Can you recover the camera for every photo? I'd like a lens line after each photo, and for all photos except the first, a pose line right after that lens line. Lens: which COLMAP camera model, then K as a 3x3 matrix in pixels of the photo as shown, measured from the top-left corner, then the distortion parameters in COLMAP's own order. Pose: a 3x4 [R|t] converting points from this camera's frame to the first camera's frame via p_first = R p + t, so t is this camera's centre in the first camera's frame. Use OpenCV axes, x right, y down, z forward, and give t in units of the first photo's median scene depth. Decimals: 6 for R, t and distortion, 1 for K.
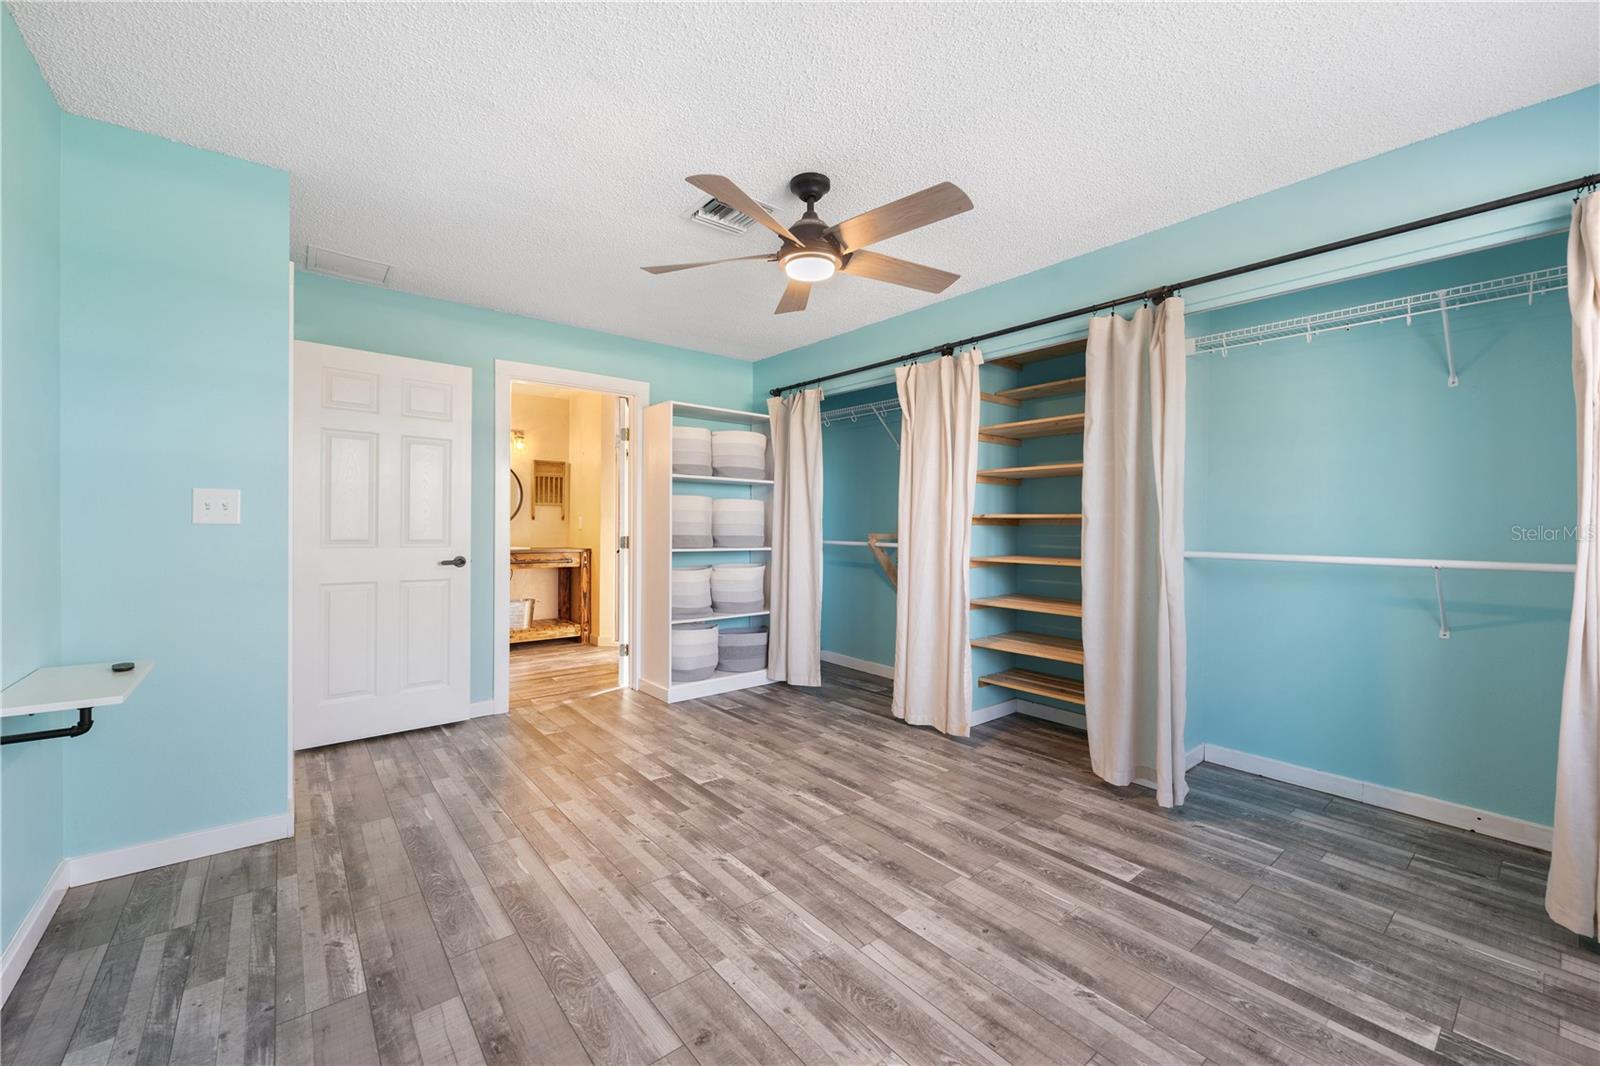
lens RADIAL K [[639.9, 0, 797.1], [0, 639.9, 523.0], [0, 0, 1]] dist [-0.001691, -0.000062]
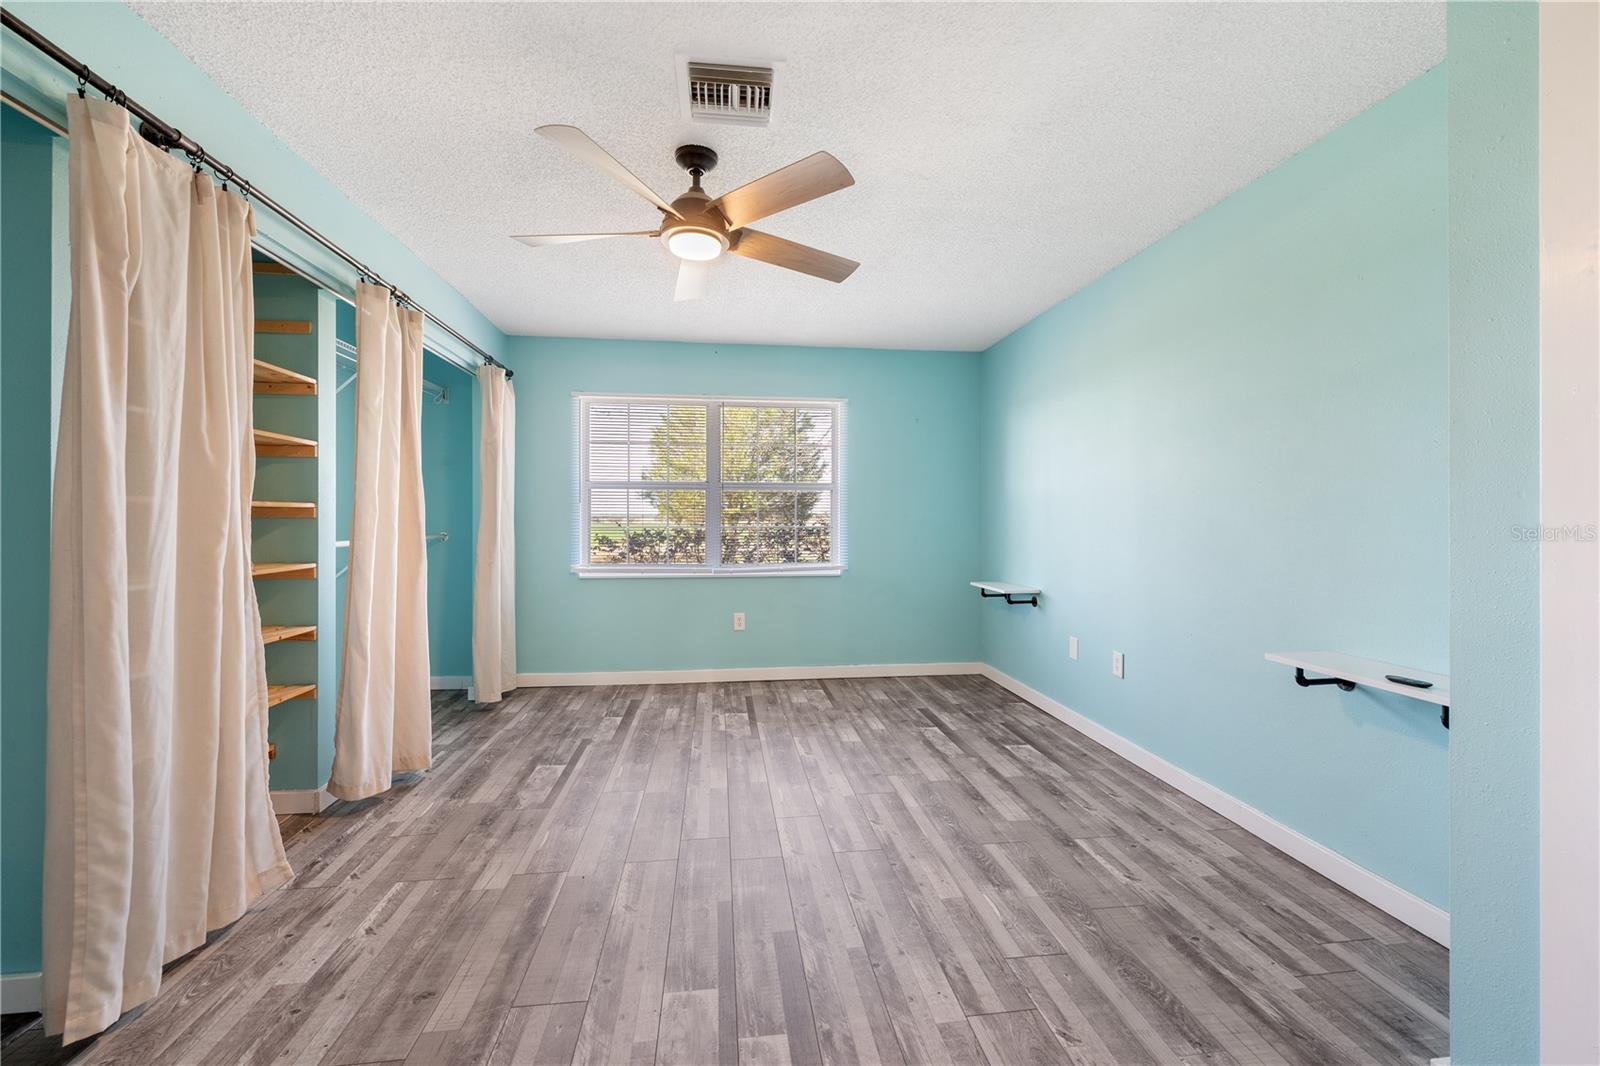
lens RADIAL K [[639.4, 0, 800.0], [0, 639.4, 505.6], [0, 0, 1]] dist [-0.000466, -0.000100]
pose [[-0.850675, 0.000333, 0.525692, -0.525910], [-0.010380, 0.999794, -0.017431, -0.002756], [-0.525590, -0.020285, -0.850496, 1.499646]]
